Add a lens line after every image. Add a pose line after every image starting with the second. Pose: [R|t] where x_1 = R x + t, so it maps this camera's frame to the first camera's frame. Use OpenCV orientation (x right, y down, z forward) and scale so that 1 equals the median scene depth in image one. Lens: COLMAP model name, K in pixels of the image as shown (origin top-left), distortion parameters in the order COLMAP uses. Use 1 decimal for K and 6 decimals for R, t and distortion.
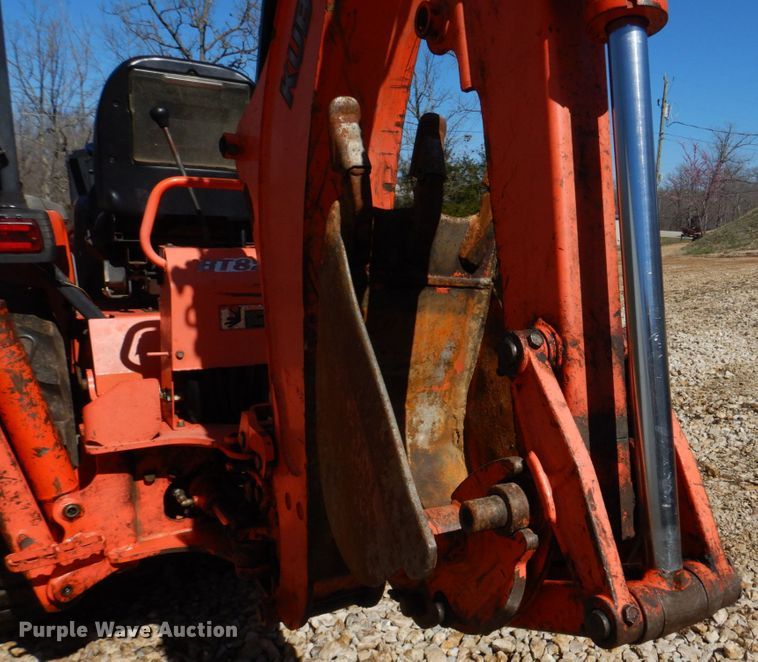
lens RADIAL K [[709.6, 0, 498.6], [0, 709.6, 374.0], [0, 0, 1]] dist [0.006296, -0.005109]
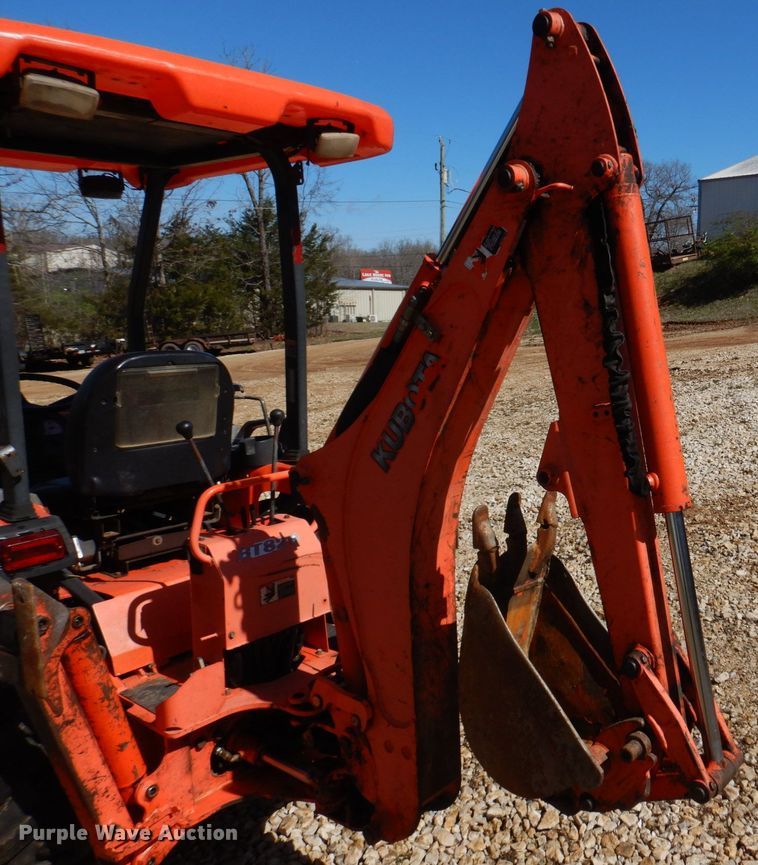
lens RADIAL K [[819.0, 0, 576.8], [0, 819.0, 435.1], [0, 0, 1]] dist [0.002680, -0.007845]
pose [[0.928077, -0.090088, 0.361326, -0.376640], [0.101249, 0.994788, -0.012035, -0.279039], [-0.358359, 0.047753, 0.932362, -0.472997]]
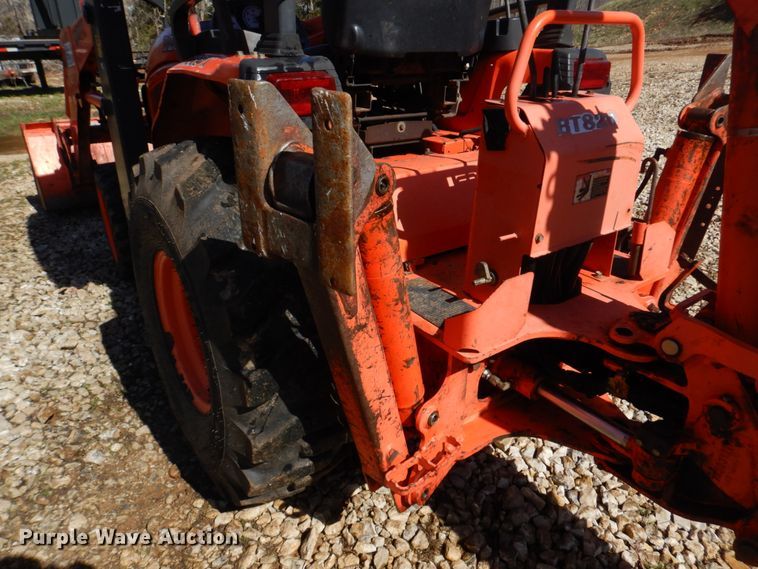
lens RADIAL K [[542.5, 0, 379.0], [0, 542.5, 284.5], [0, 0, 1]] dist [0.002839, -0.002790]
pose [[0.998921, -0.039062, 0.025126, -0.654665], [0.032063, 0.971362, 0.235431, -0.131695], [-0.033603, -0.234371, 0.971566, 0.359493]]
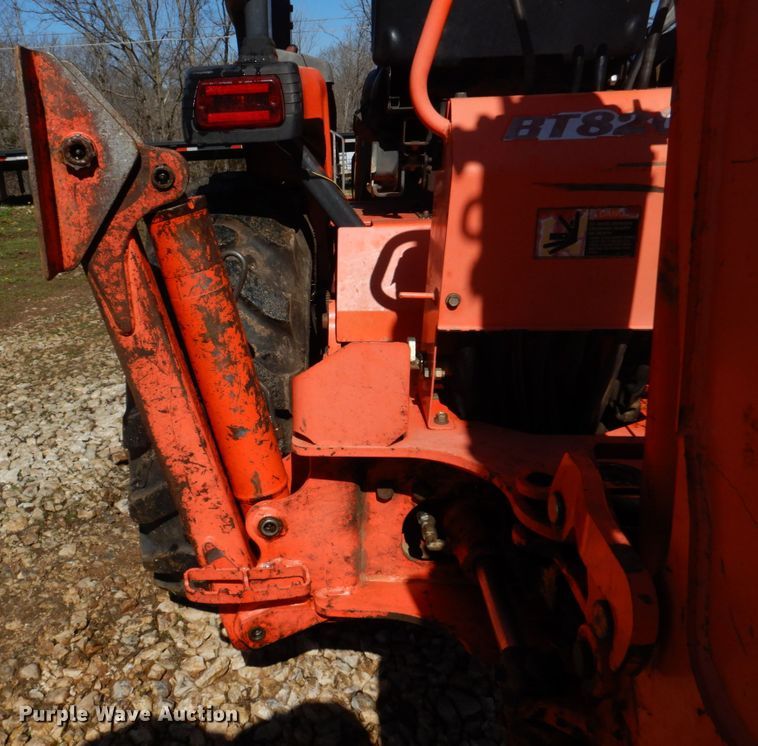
lens RADIAL K [[712.3, 0, 262.2], [0, 712.3, 374.5], [0, 0, 1]] dist [0.004211, 0.020268]
pose [[0.766355, 0.158207, -0.622632, -0.211826], [-0.076599, 0.984791, 0.155949, -0.045233], [0.637834, -0.071820, 0.766818, 0.483372]]
